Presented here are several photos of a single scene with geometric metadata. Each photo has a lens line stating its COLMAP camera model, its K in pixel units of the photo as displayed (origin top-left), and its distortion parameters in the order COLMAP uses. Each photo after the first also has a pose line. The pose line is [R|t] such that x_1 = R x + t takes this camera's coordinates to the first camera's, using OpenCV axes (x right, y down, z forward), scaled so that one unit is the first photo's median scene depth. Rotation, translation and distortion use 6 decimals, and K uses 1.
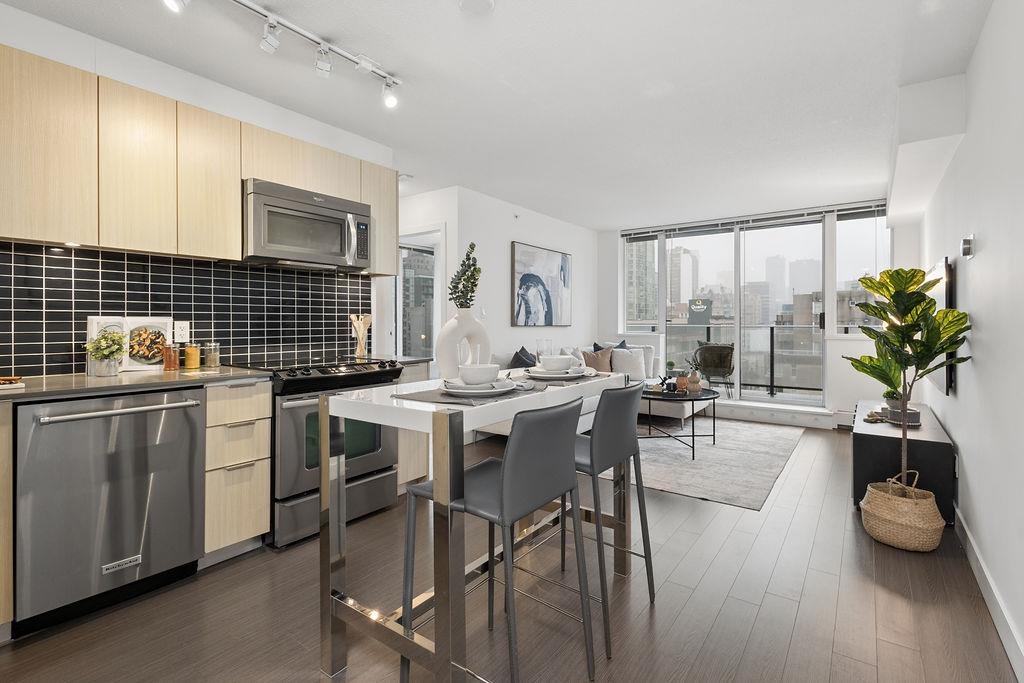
lens RADIAL K [[479.8, 0, 514.7], [0, 479.8, 322.0], [0, 0, 1]] dist [0.011269, -0.000001]
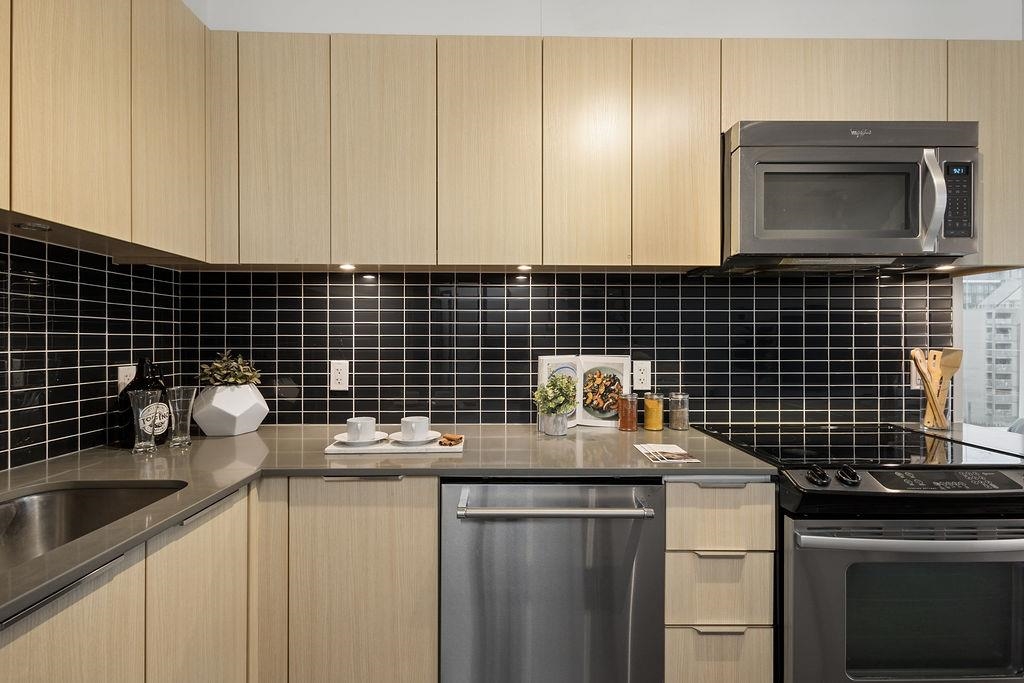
lens RADIAL K [[474.5, 0, 513.2], [0, 474.5, 341.3], [0, 0, 1]] dist [0.007208, -0.000186]
pose [[0.607405, 0.001668, -0.794390, -0.175197], [-0.000838, 0.999999, 0.001458, -0.022663], [0.794392, -0.000220, 0.607406, 0.299875]]
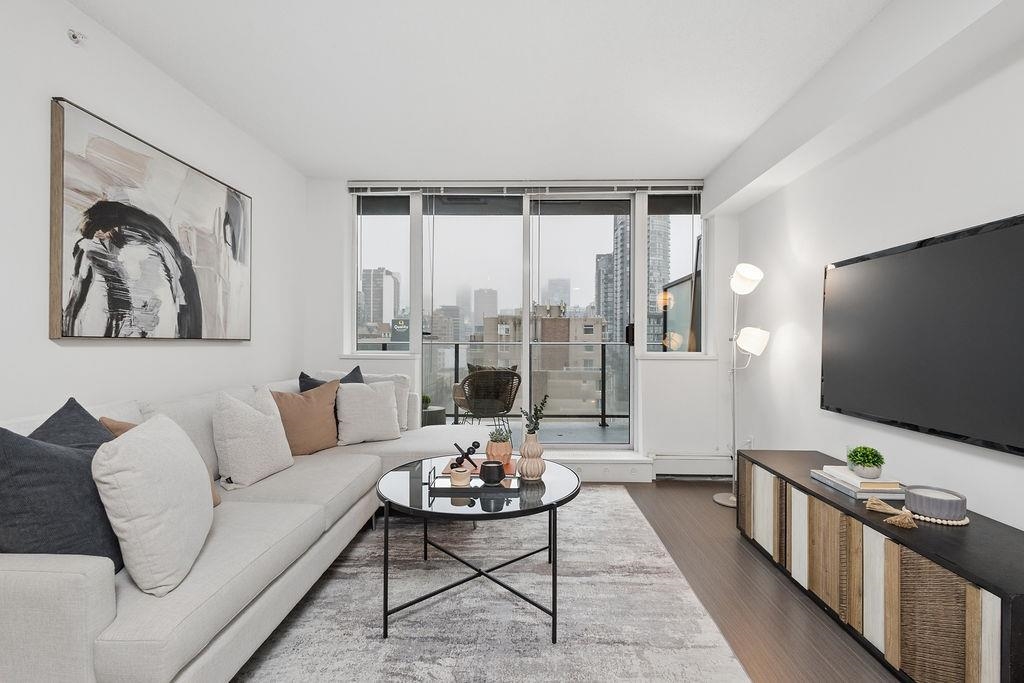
lens RADIAL K [[474.6, 0, 517.0], [0, 474.6, 342.3], [0, 0, 1]] dist [0.004139, 0.000160]
pose [[0.820248, 0.003288, 0.571999, 0.103517], [-0.004426, 0.999990, 0.000599, 0.014314], [-0.571991, -0.003023, 0.820254, 0.724810]]
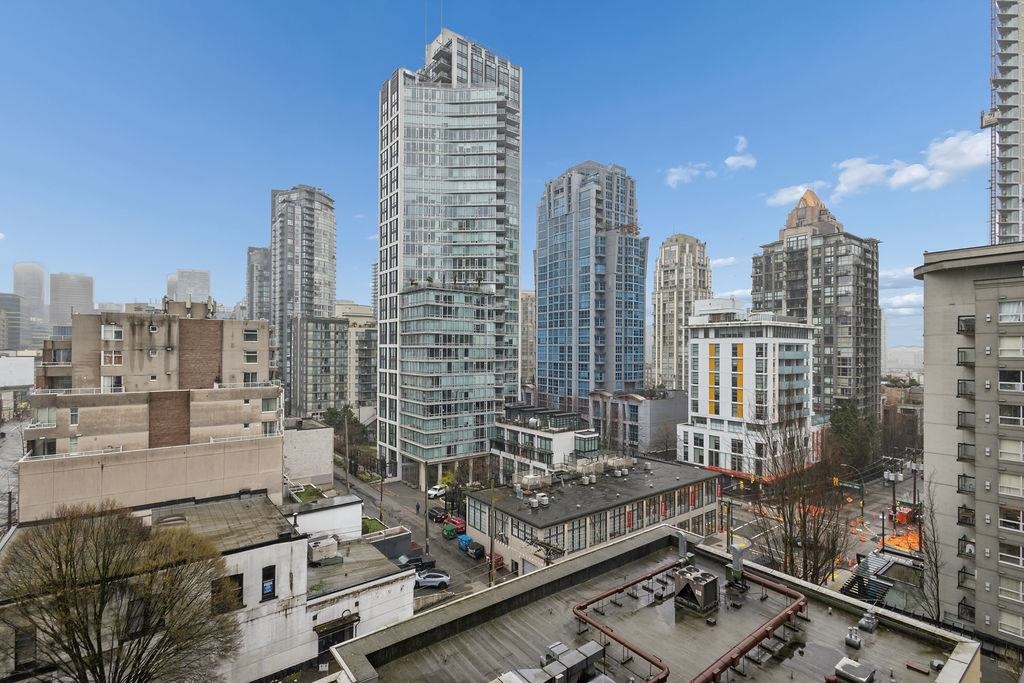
lens RADIAL K [[477.5, 0, 512.2], [0, 477.5, 345.0], [0, 0, 1]] dist [0.005096, 0.000405]
pose [[0.280736, 0.010775, 0.959724, 0.940376], [-0.006445, 0.999936, -0.009341, -0.097218], [-0.959763, -0.003563, 0.280788, 2.306906]]
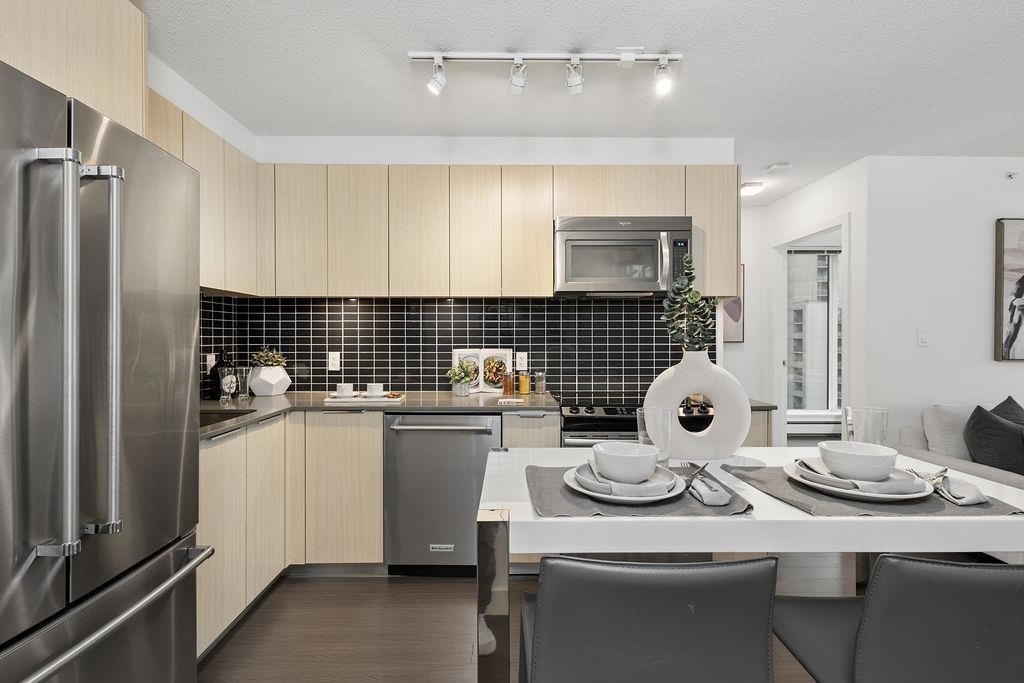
lens RADIAL K [[472.3, 0, 513.3], [0, 472.3, 341.9], [0, 0, 1]] dist [0.008258, -0.000415]
pose [[0.600621, 0.007317, -0.799500, 0.151560], [-0.000508, 0.999961, 0.008770, -0.026357], [0.799534, -0.004861, 0.600602, 0.216782]]
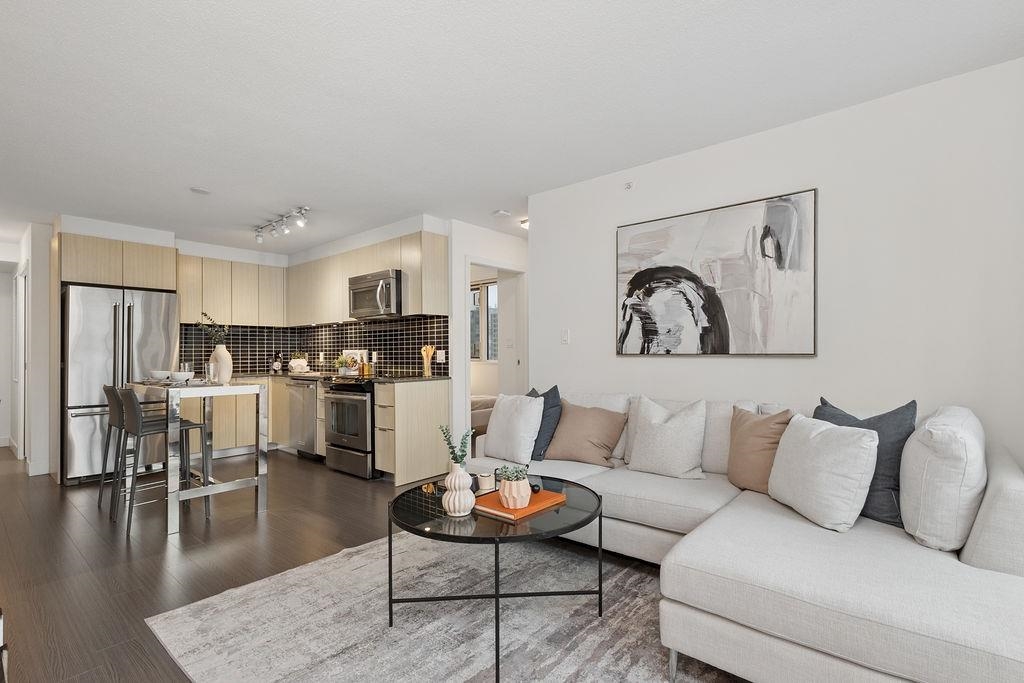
lens RADIAL K [[476.2, 0, 518.6], [0, 476.2, 351.2], [0, 0, 1]] dist [0.003729, 0.000049]
pose [[-0.070918, -0.005593, -0.997466, 0.925234], [0.006888, 0.999958, -0.006097, 0.009177], [0.997458, -0.007303, -0.070876, 1.268704]]
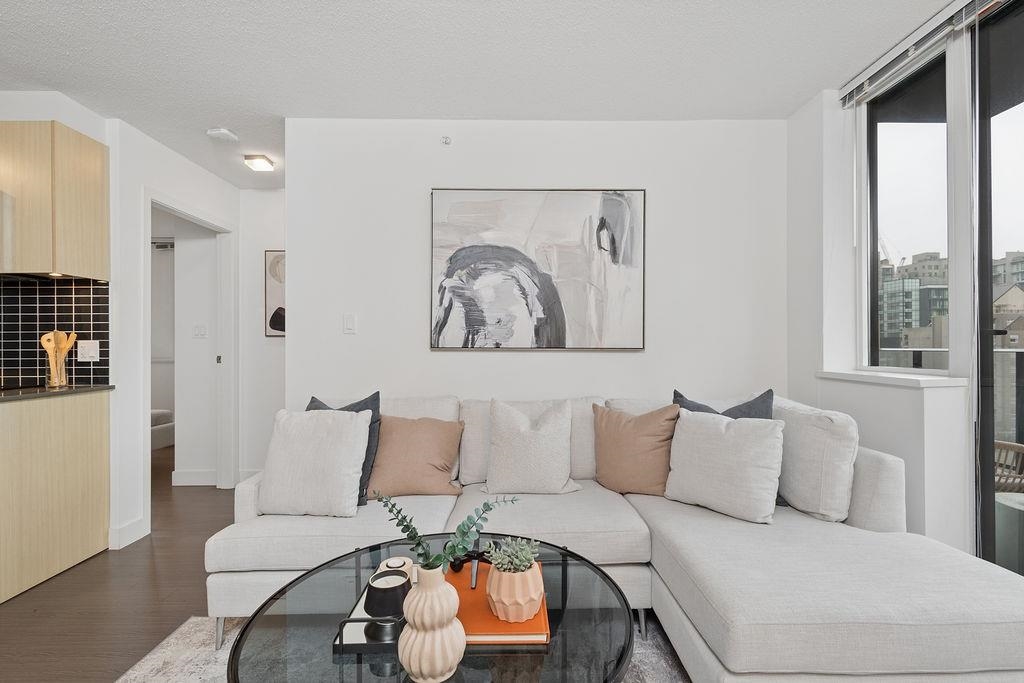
lens RADIAL K [[473.3, 0, 513.5], [0, 473.3, 345.3], [0, 0, 1]] dist [0.005450, 0.000183]
pose [[0.598598, -0.005282, -0.801032, 0.655270], [0.002073, 0.999985, -0.005044, 0.010822], [0.801047, 0.001359, 0.598600, 1.060006]]
